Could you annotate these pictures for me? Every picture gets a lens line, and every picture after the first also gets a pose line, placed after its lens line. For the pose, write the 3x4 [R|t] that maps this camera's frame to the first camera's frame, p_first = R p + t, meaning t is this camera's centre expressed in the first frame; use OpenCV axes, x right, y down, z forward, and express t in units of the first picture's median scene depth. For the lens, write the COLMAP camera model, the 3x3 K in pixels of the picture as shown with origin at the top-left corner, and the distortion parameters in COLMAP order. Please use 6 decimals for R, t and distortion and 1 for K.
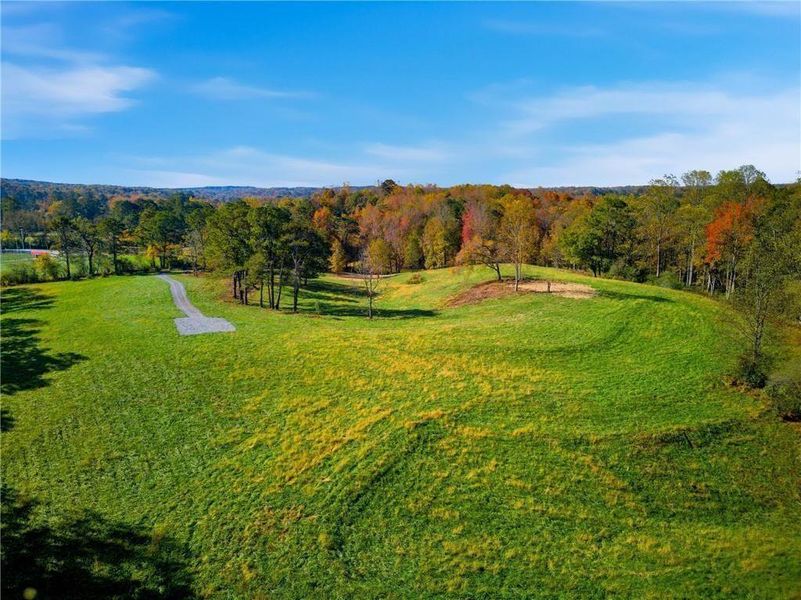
lens RADIAL K [[560.1, 0, 400.5], [0, 560.1, 300.0], [0, 0, 1]] dist [0.074496, -0.070878]
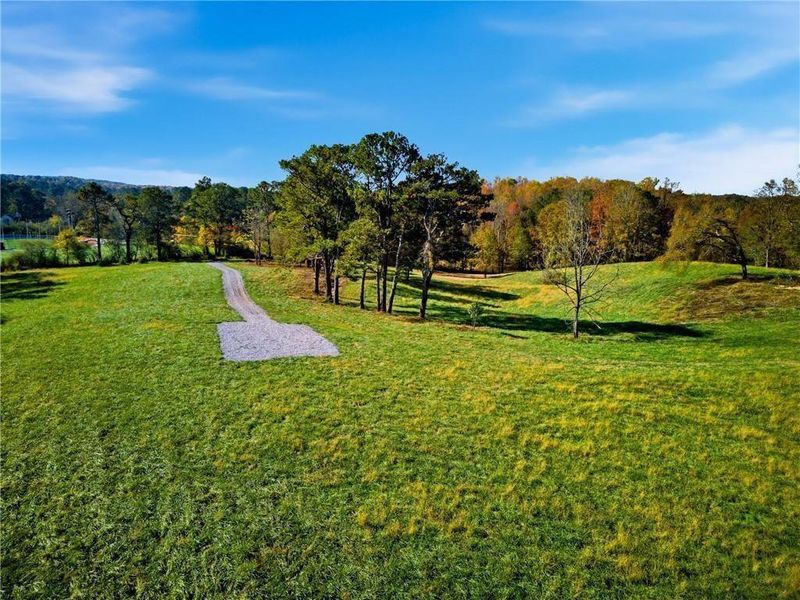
lens RADIAL K [[559.4, 0, 400.0], [0, 559.4, 300.0], [0, 0, 1]] dist [0.074496, -0.070878]
pose [[0.994819, 0.033531, -0.095974, -0.124366], [-0.034861, 0.999318, -0.012214, 0.007755], [0.095499, 0.015496, 0.995309, 0.336622]]
